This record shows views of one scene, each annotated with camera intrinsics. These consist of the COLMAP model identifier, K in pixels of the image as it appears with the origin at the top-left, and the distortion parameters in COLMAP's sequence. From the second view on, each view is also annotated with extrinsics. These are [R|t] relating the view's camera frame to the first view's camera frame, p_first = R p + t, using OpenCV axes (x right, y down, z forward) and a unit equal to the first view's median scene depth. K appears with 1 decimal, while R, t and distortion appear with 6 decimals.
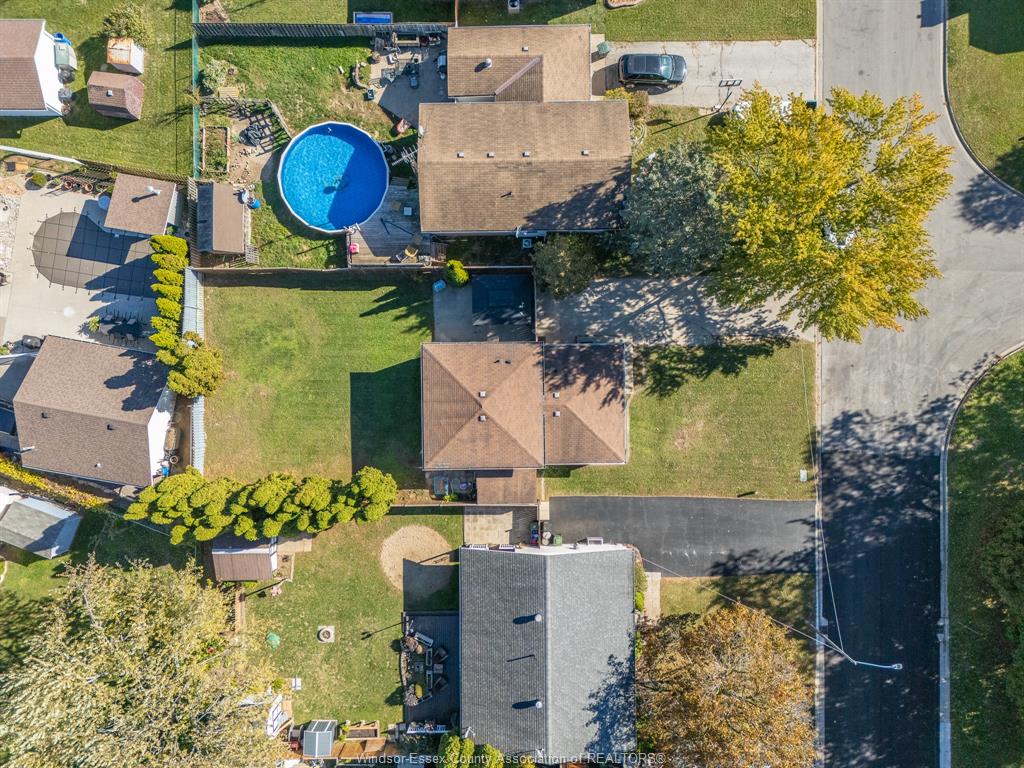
lens RADIAL K [[765.4, 0, 501.5], [0, 765.4, 368.7], [0, 0, 1]] dist [0.119975, -0.121514]
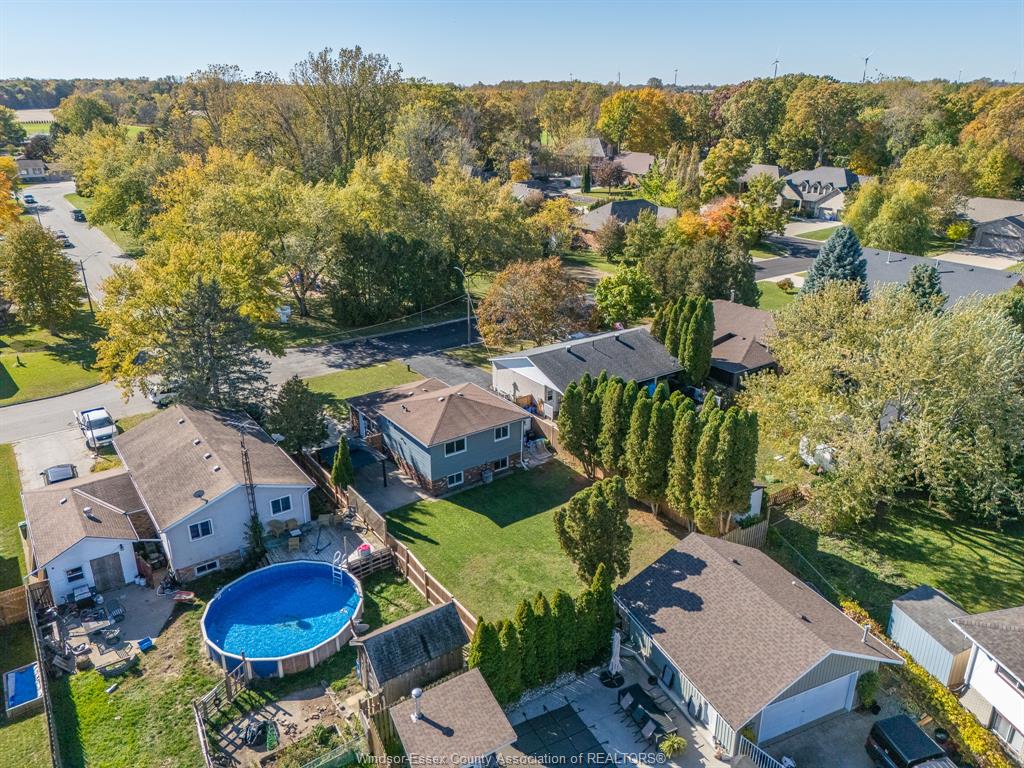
lens RADIAL K [[746.9, 0, 512.0], [0, 746.9, 384.0], [0, 0, 1]] dist [0.083868, -0.074412]
pose [[-0.566276, -0.294792, 0.769694, -0.805343], [0.824159, -0.191565, 0.532978, -0.403349], [-0.009671, 0.936163, 0.351434, 0.551304]]
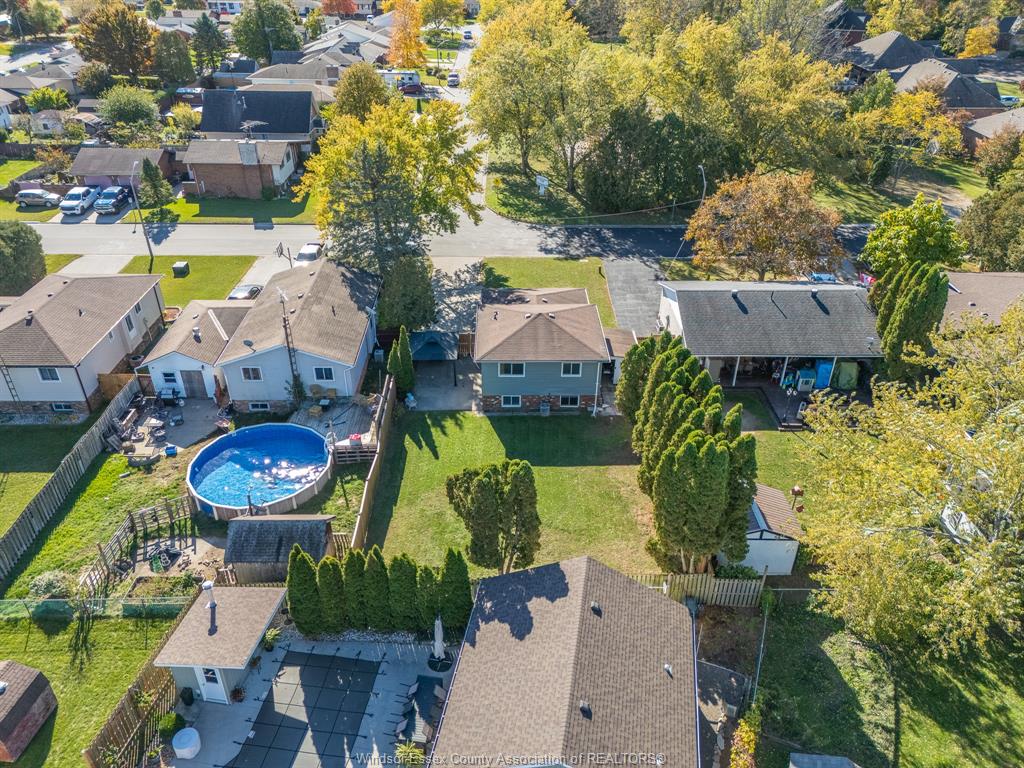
lens RADIAL K [[746.9, 0, 512.0], [0, 746.9, 384.0], [0, 0, 1]] dist [0.083868, -0.074412]
pose [[0.003082, -0.520902, 0.853611, -0.827456], [0.999688, 0.022760, 0.010280, 0.001791], [-0.024783, 0.853313, 0.520810, 0.512514]]
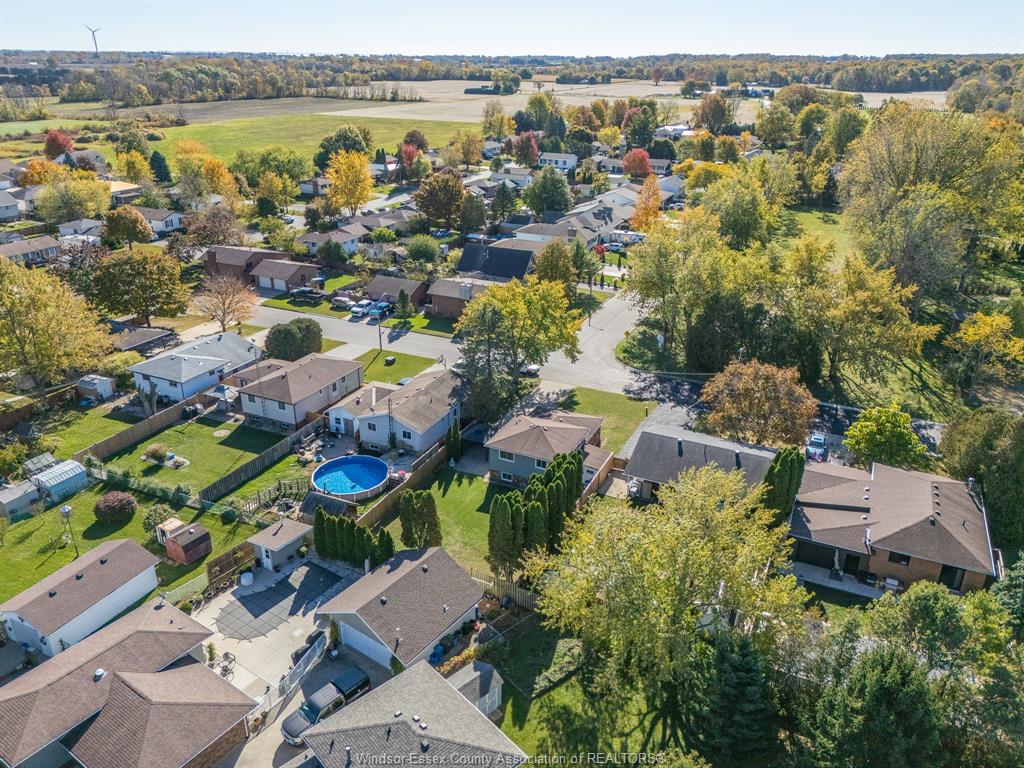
lens RADIAL K [[746.9, 0, 512.0], [0, 746.9, 384.0], [0, 0, 1]] dist [0.083868, -0.074412]
pose [[0.437392, -0.350485, 0.828159, -1.164753], [0.898865, 0.198068, -0.390911, 0.524070], [-0.027024, 0.915385, 0.401673, 0.277253]]
